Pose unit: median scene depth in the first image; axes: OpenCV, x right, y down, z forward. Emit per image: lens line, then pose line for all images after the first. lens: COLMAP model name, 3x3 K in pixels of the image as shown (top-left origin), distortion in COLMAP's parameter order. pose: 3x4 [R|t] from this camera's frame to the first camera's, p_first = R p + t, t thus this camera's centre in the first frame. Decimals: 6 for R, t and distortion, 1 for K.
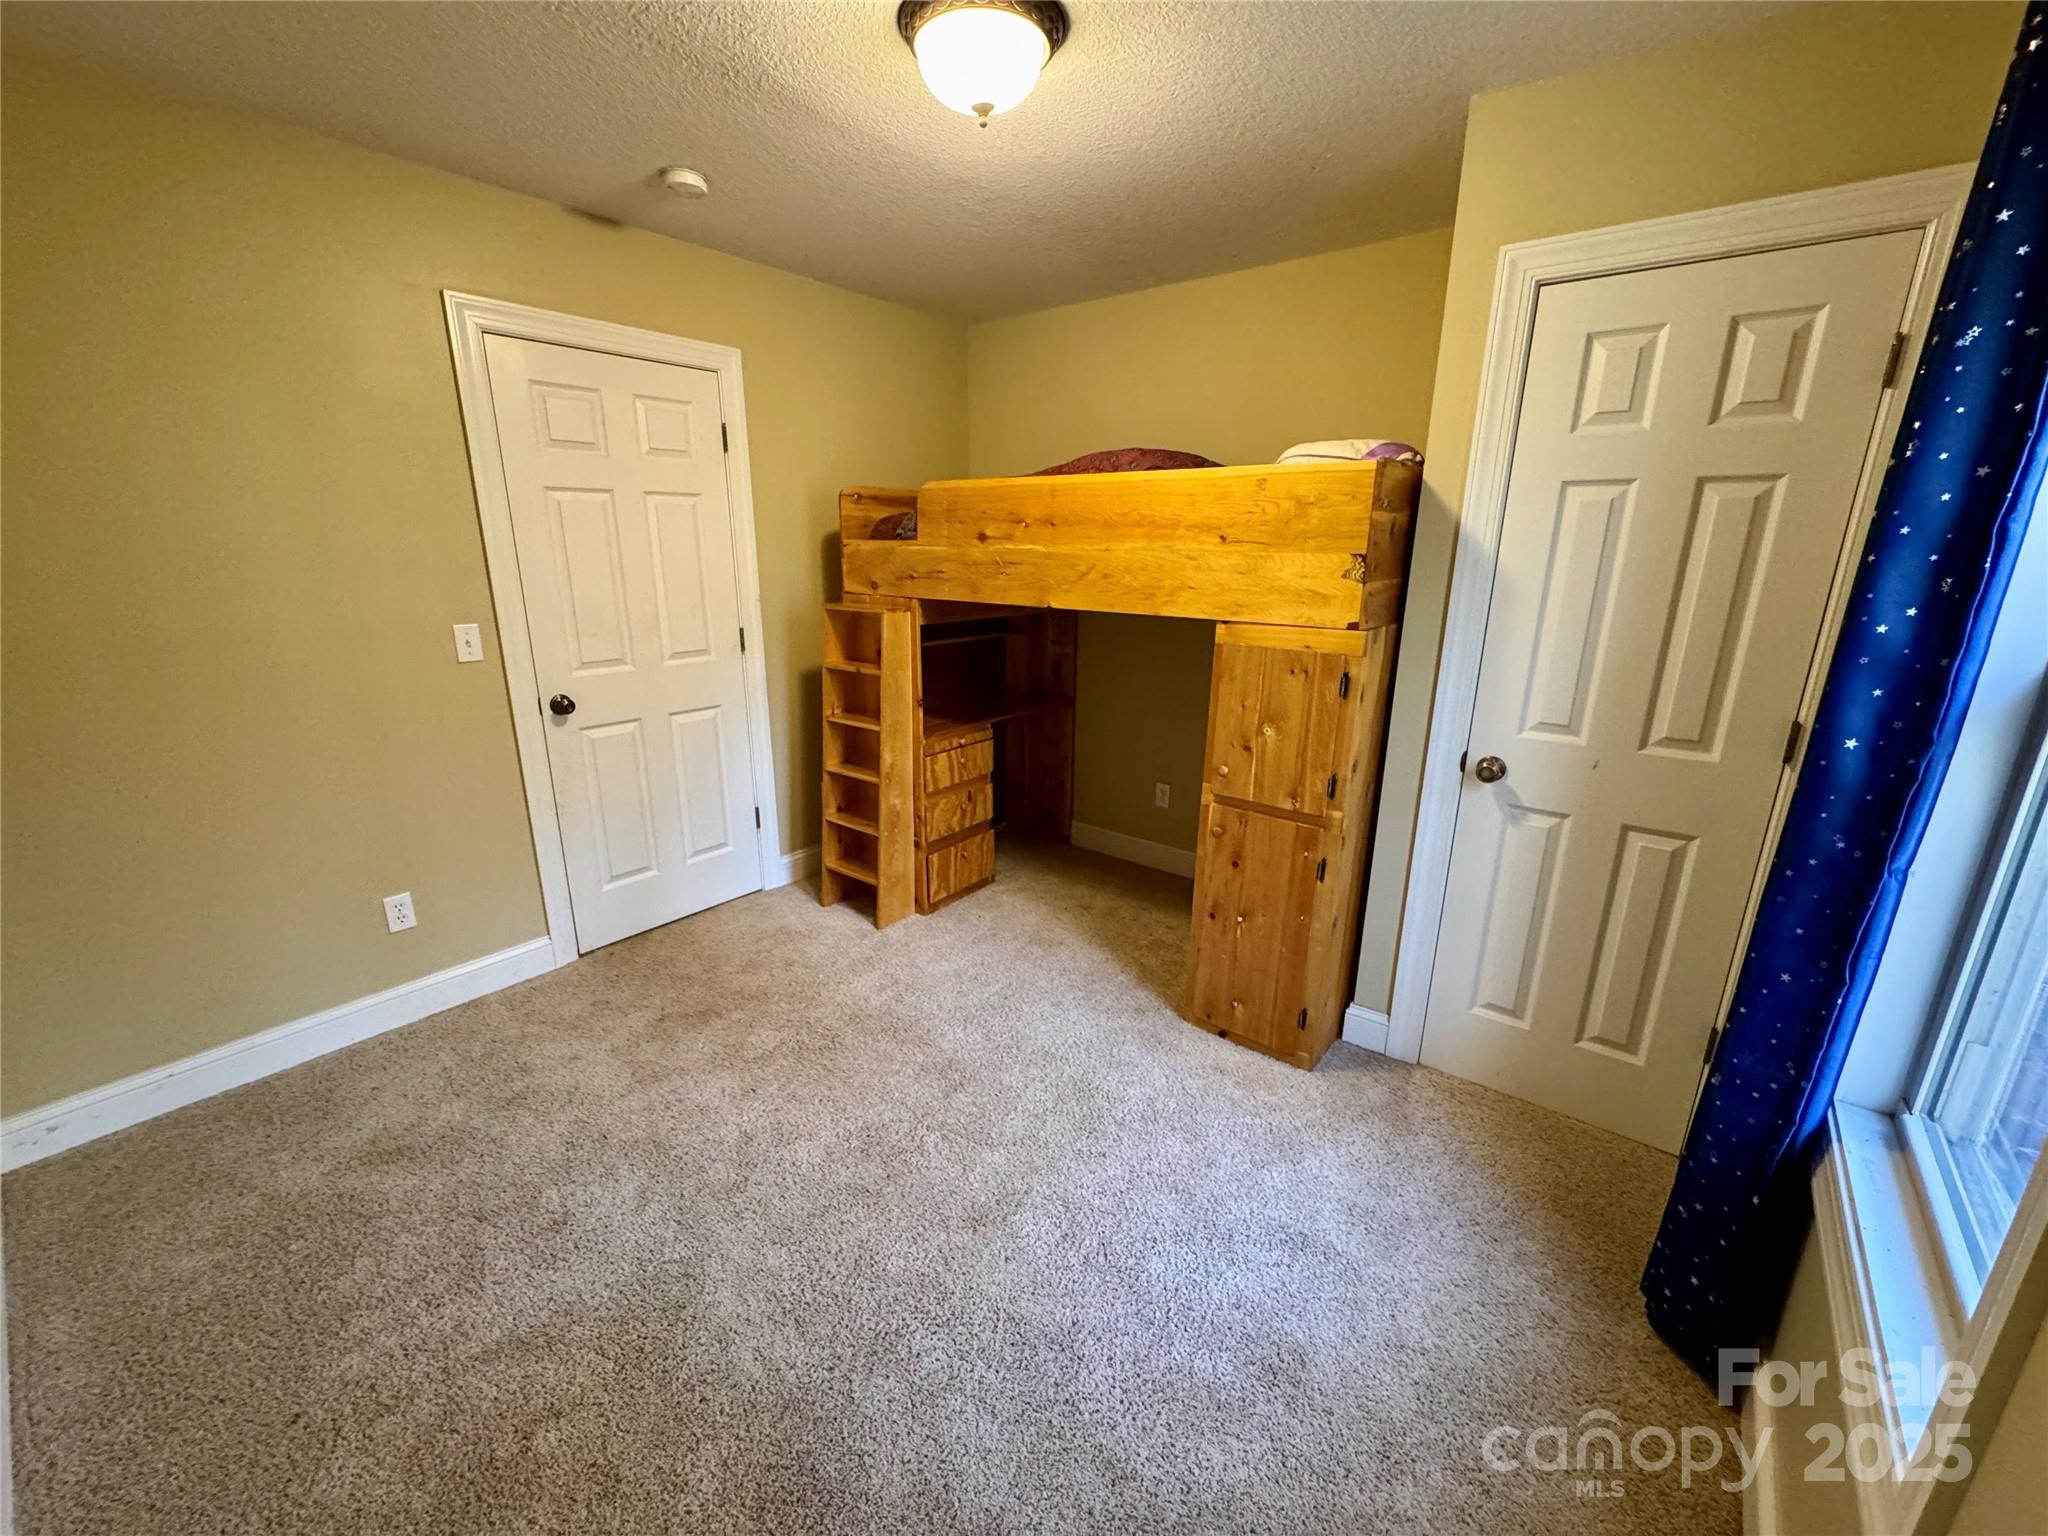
lens RADIAL K [[817.9, 0, 1019.6], [0, 817.9, 766.6], [0, 0, 1]] dist [-0.001986, 0.000390]
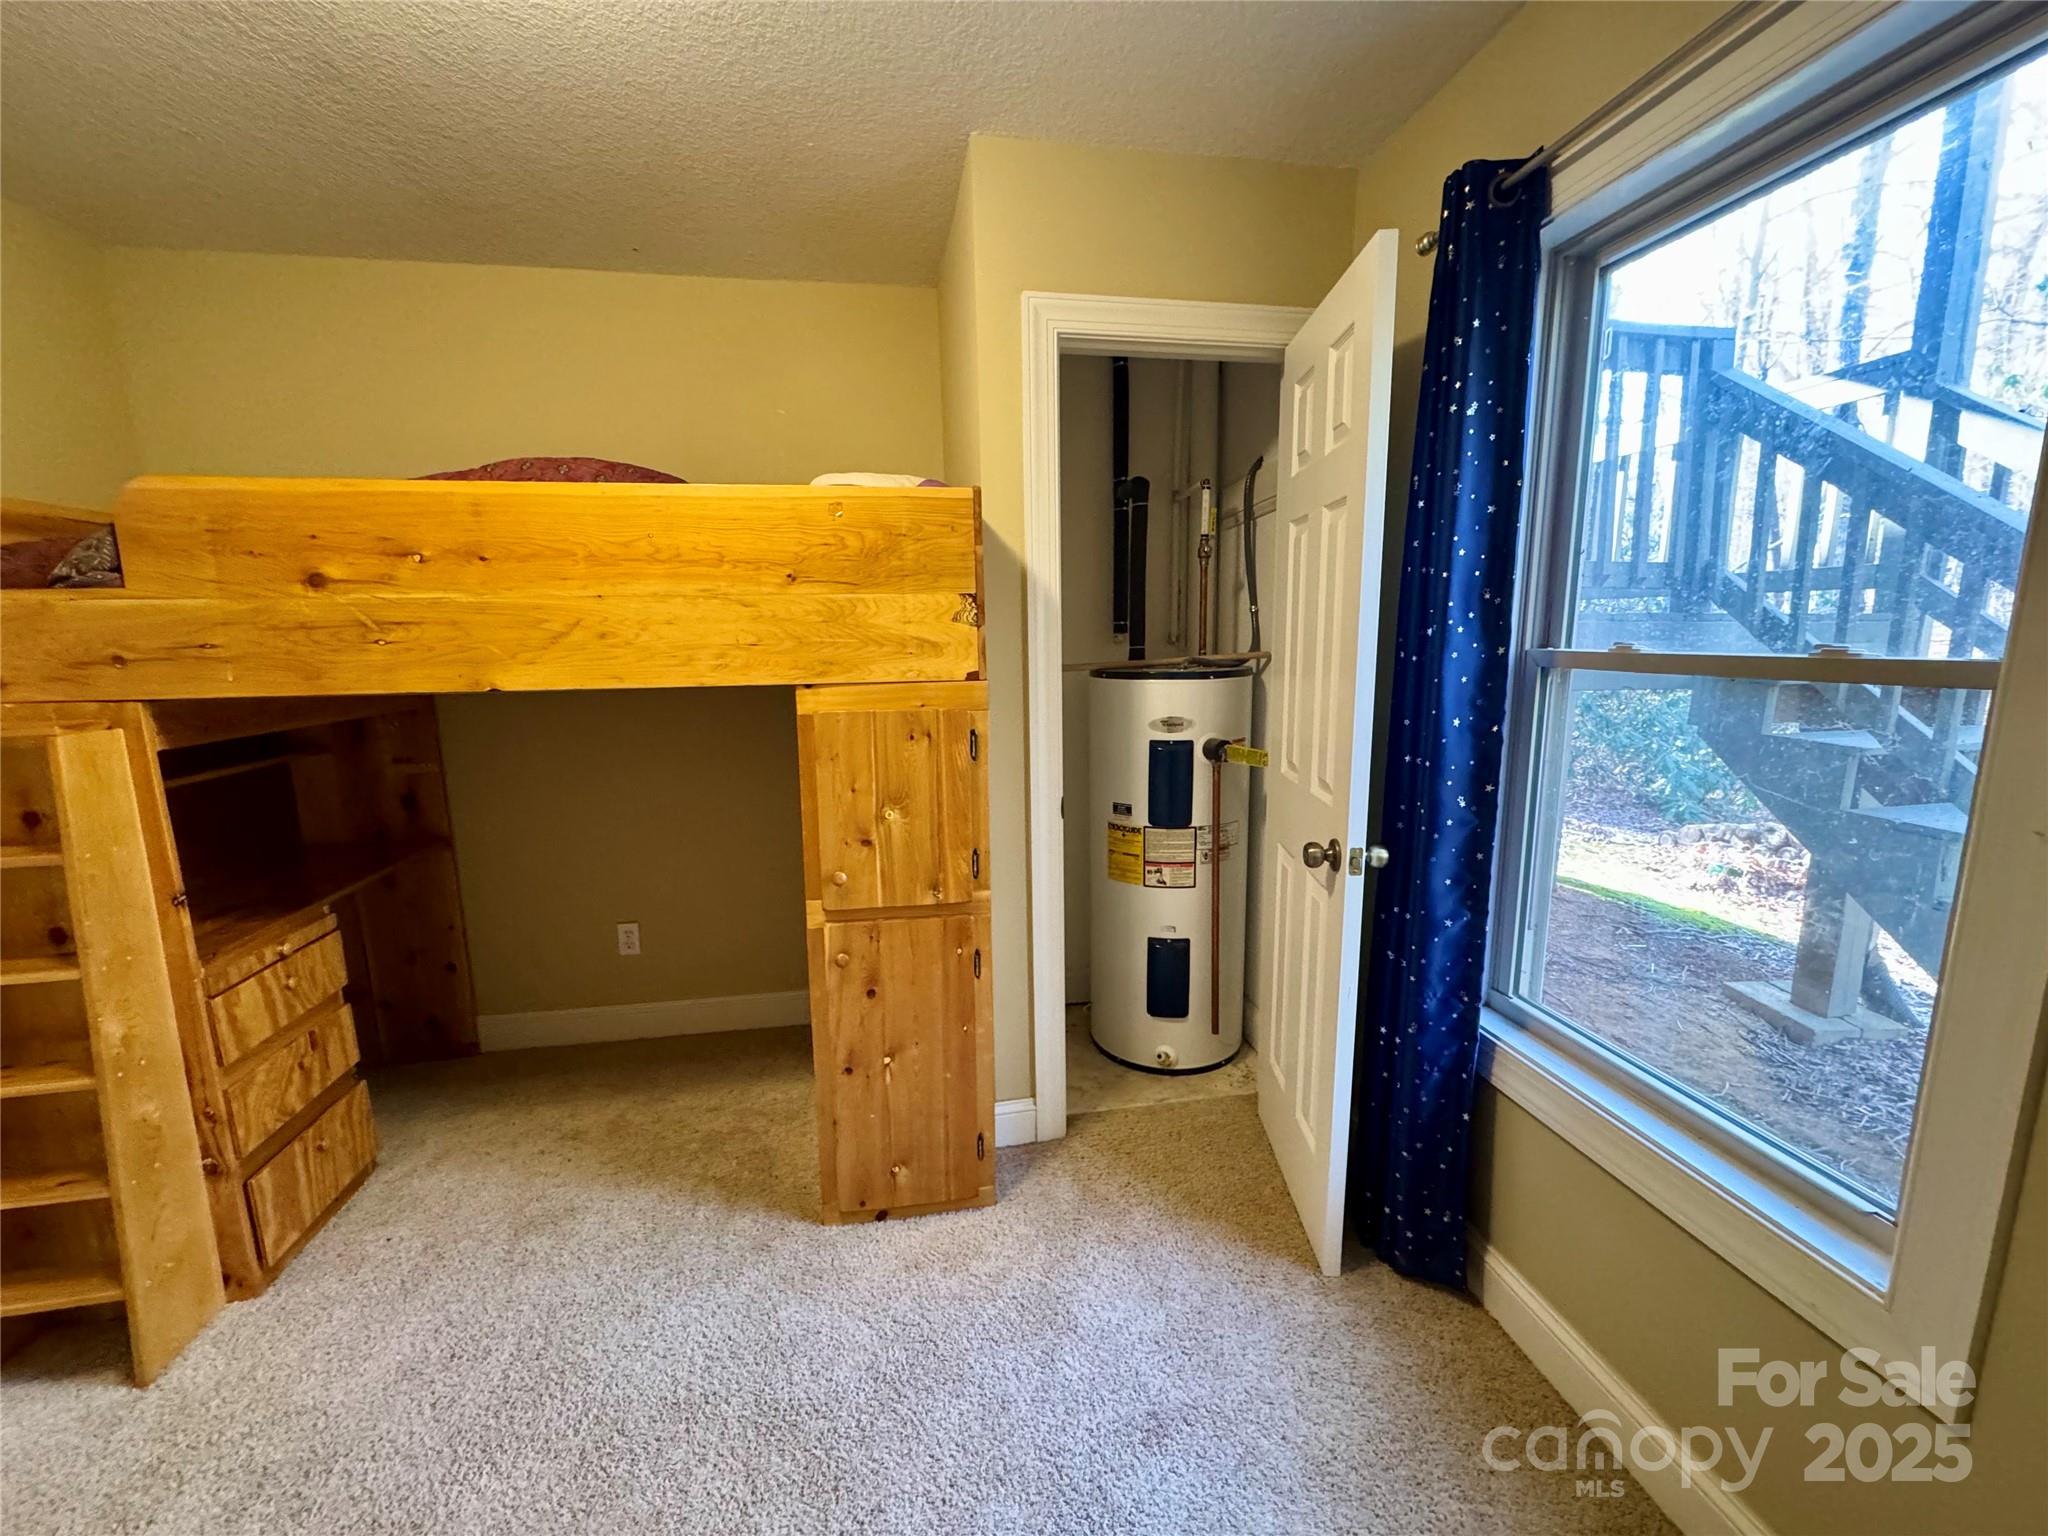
lens RADIAL K [[817.9, 0, 1025.4], [0, 817.9, 767.9], [0, 0, 1]] dist [-0.001986, 0.000390]
pose [[0.662945, -0.141498, 0.735175, -0.159863], [0.219760, 0.975498, -0.010416, -0.043110], [-0.715688, 0.168467, 0.677797, 0.303004]]
